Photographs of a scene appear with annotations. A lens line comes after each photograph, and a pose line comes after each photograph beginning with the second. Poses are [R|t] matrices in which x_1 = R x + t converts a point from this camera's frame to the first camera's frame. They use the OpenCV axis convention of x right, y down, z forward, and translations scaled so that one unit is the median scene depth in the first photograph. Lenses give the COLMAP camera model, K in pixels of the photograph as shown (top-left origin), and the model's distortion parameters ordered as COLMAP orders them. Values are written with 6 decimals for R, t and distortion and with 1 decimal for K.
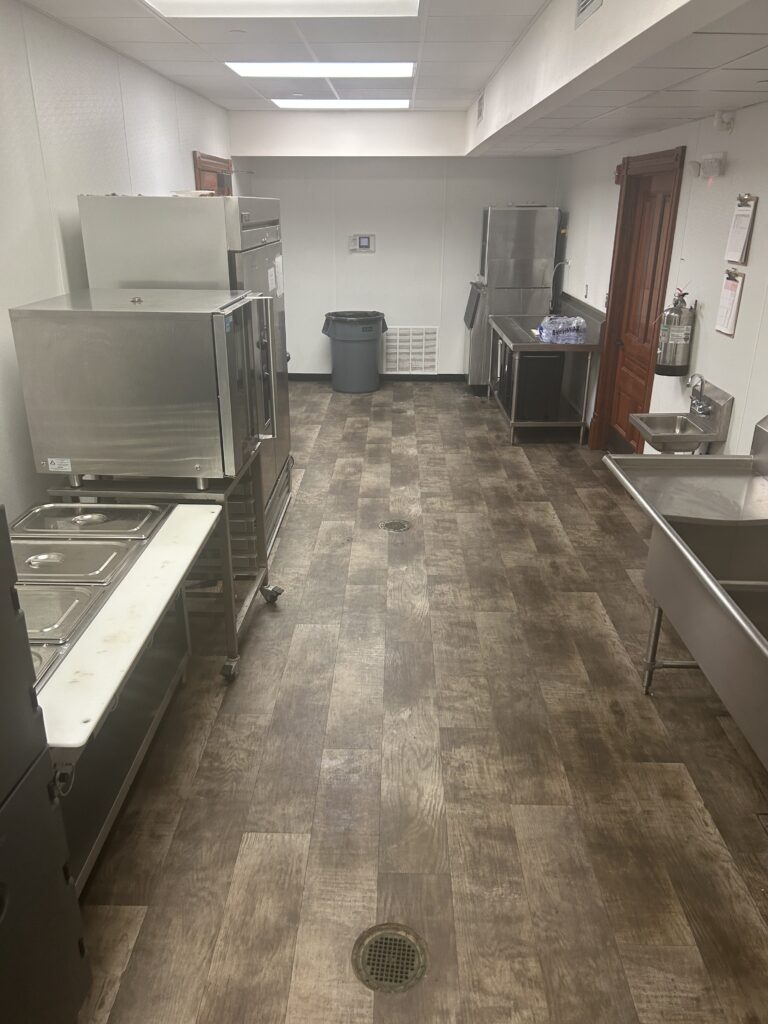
lens RADIAL K [[765.4, 0, 382.2], [0, 765.4, 518.4], [0, 0, 1]] dist [0.034280, -0.043396]
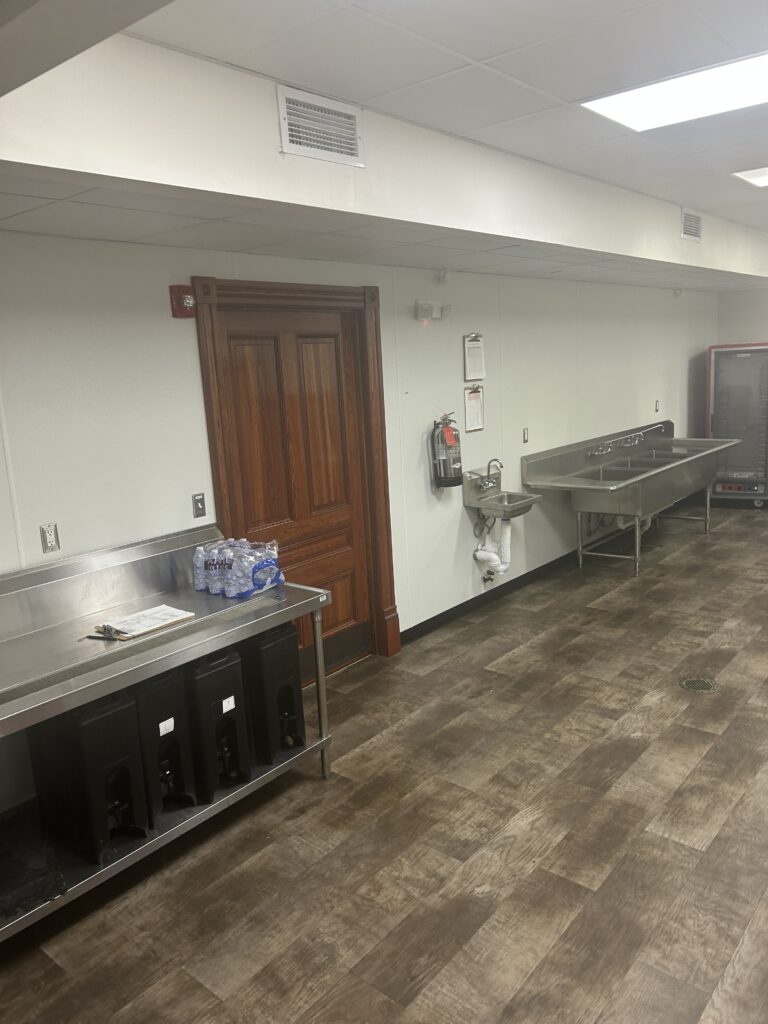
lens RADIAL K [[765.4, 0, 376.5], [0, 765.4, 508.4], [0, 0, 1]] dist [0.034280, -0.043396]
pose [[-0.772608, -0.073158, 0.630654, -0.209875], [0.292078, 0.841021, 0.455384, -0.589203], [-0.563708, 0.536034, -0.628411, 1.506081]]
